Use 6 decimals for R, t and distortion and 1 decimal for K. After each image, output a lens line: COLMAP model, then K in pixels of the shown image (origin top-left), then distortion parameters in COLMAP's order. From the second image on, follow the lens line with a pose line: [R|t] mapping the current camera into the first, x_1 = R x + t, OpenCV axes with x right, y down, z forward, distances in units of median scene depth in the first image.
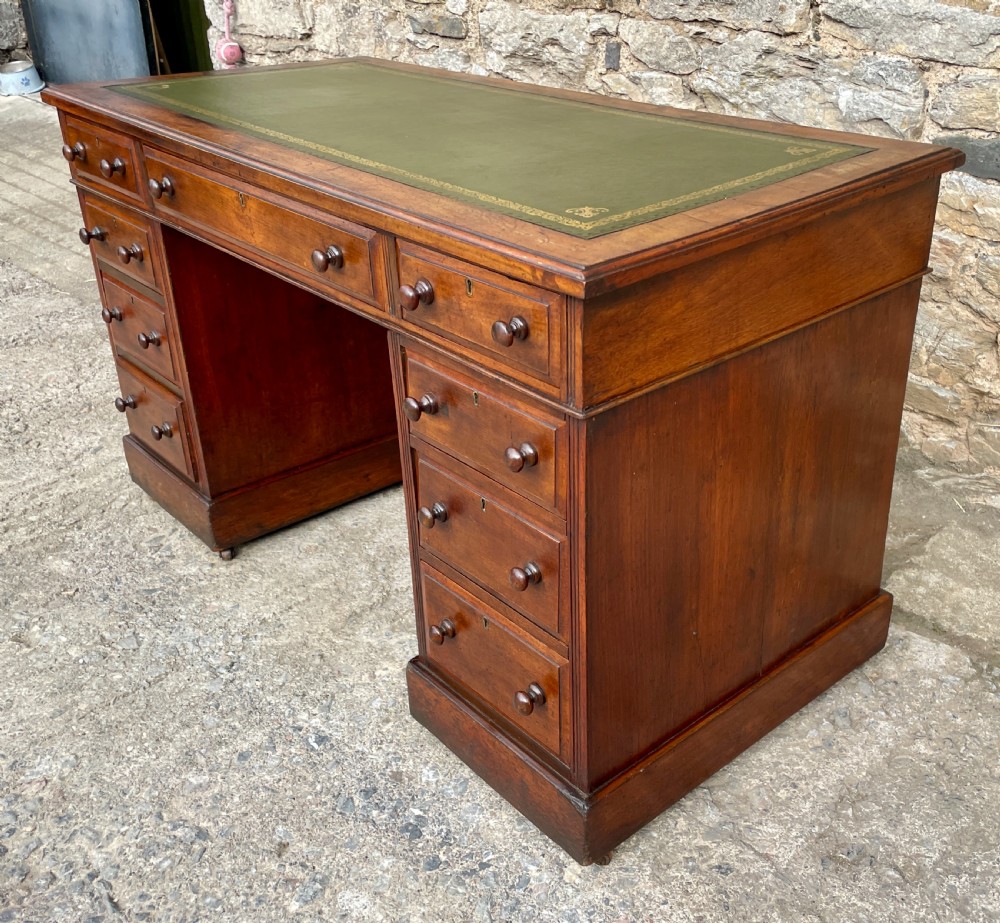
lens RADIAL K [[1076.3, 0, 558.2], [0, 1076.3, 449.1], [0, 0, 1]] dist [0.040481, 0.000000]
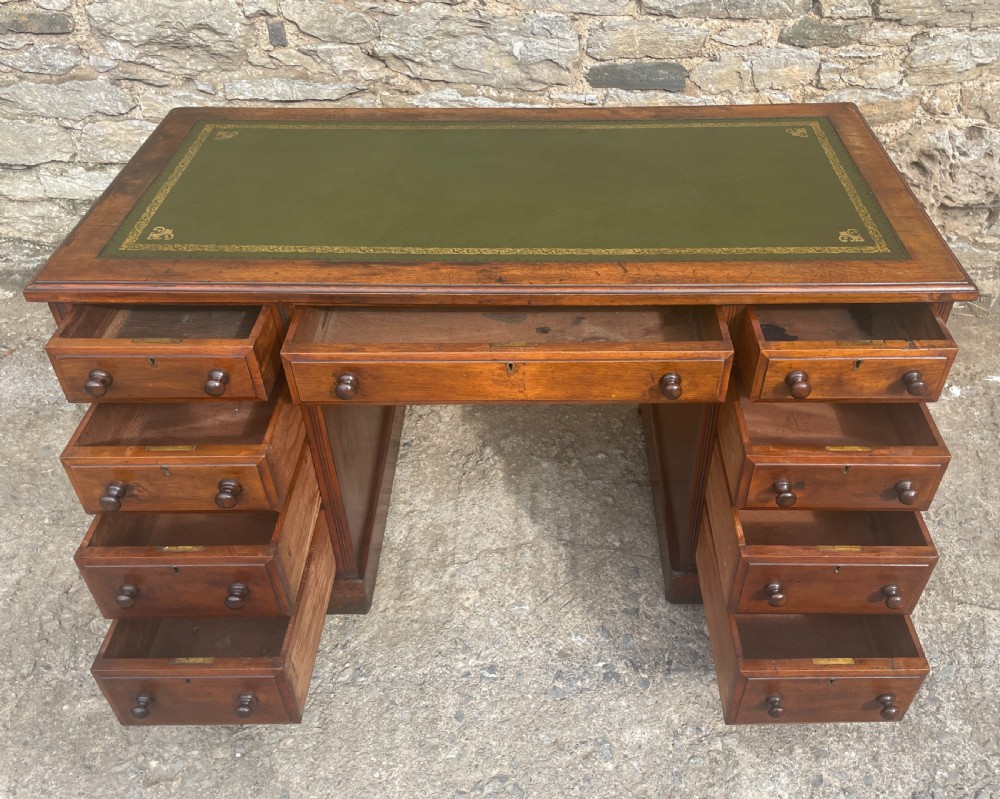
lens RADIAL K [[876.3, 0, 566.3], [0, 876.3, 385.5], [0, 0, 1]] dist [0.075147, -0.094463]
pose [[0.702541, -0.442626, 0.557241, -0.483181], [0.311740, 0.895323, 0.318144, -0.282201], [-0.639730, -0.049795, 0.766985, 0.114663]]
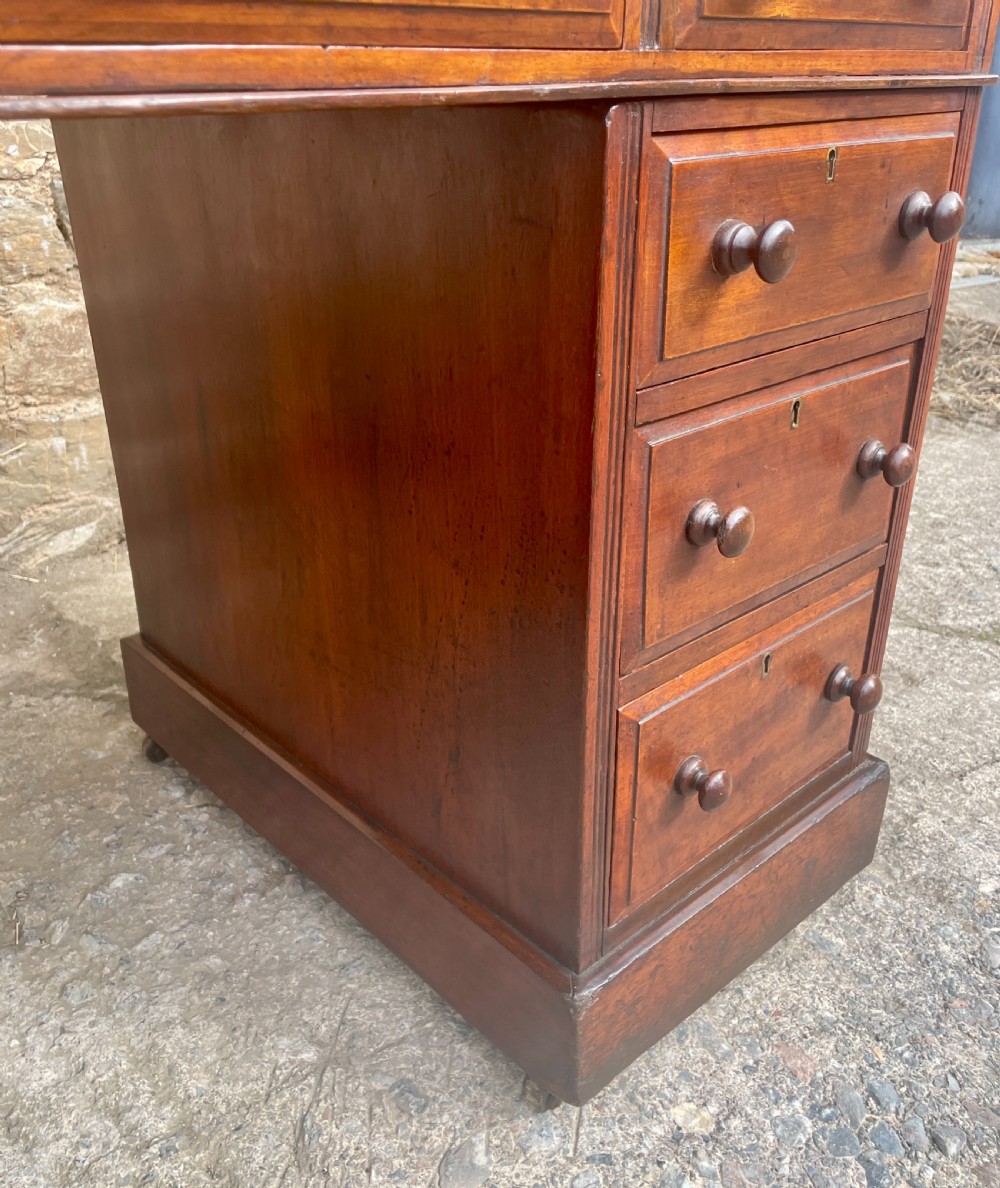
lens RADIAL K [[1064.4, 0, 476.4], [0, 1064.4, 586.5], [0, 0, 1]] dist [0.048770, -0.059221]
pose [[0.076546, -0.420258, 0.904170, -0.259937], [0.474419, 0.812950, 0.337696, -0.043099], [-0.876965, 0.403106, 0.261606, 0.589670]]
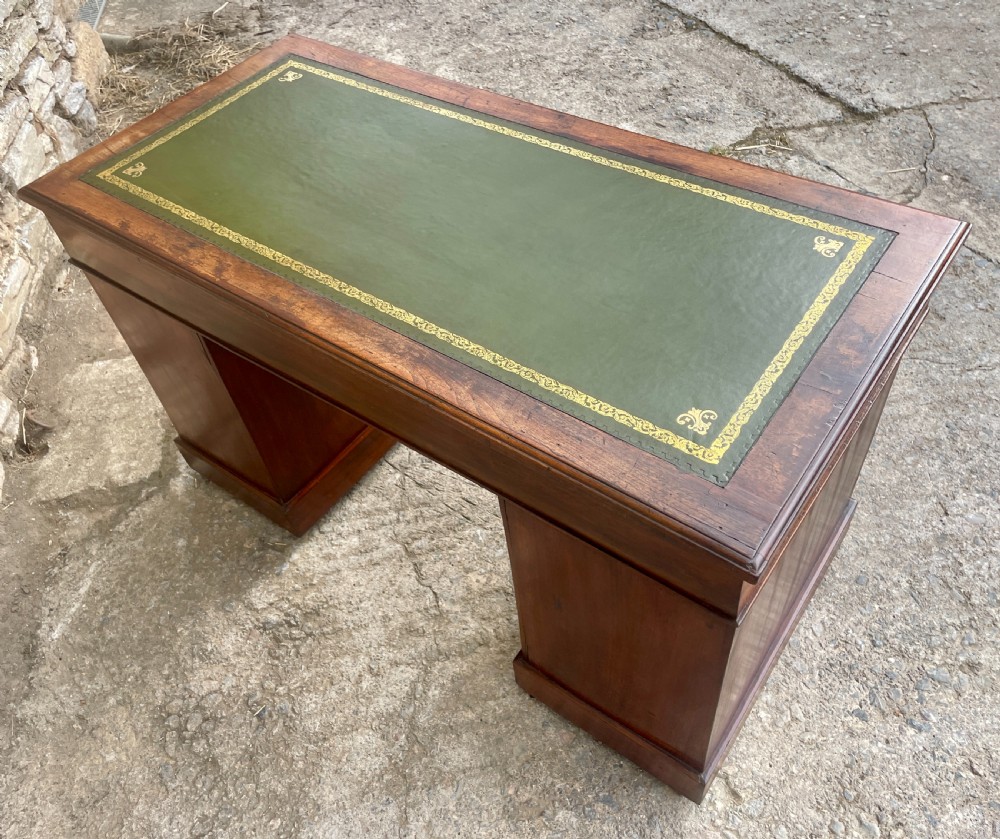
lens RADIAL K [[850.8, 0, 506.8], [0, 850.8, 412.5], [0, 0, 1]] dist [0.084911, -0.117655]
pose [[-0.814263, -0.370429, 0.446943, -0.507700], [0.366829, 0.268372, 0.890737, -0.672072], [-0.449902, 0.889246, -0.082642, 0.777508]]
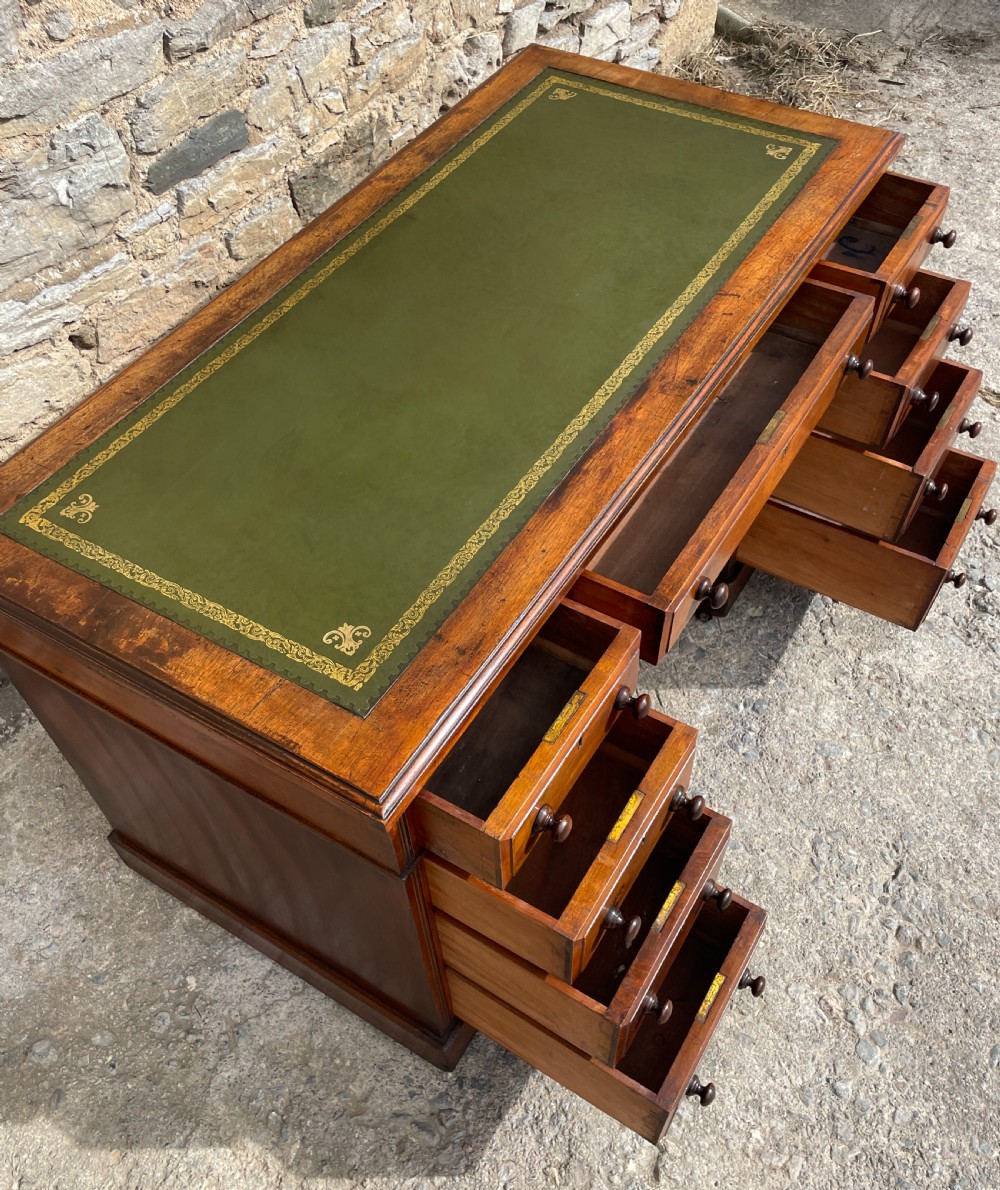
lens RADIAL K [[1012.4, 0, 486.5], [0, 1012.4, 650.6], [0, 0, 1]] dist [0.084911, -0.117655]
pose [[-0.201281, -0.765191, 0.611529, -0.593702], [0.492953, 0.460358, 0.738287, -0.600001], [-0.846453, 0.450059, 0.284542, 0.651602]]
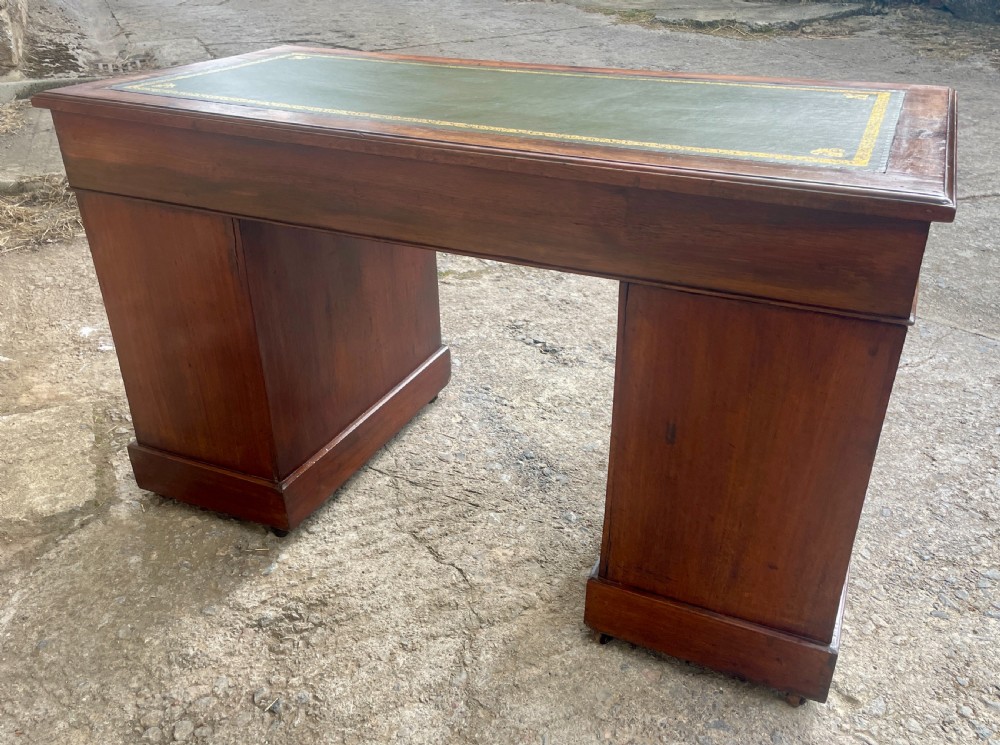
lens RADIAL K [[862.5, 0, 511.4], [0, 862.5, 373.3], [0, 0, 1]] dist [0.078138, -0.100794]
pose [[-0.922012, -0.170214, 0.347737, -0.406172], [0.199512, 0.560840, 0.803525, -0.584681], [-0.331797, 0.810238, -0.483141, 1.134764]]
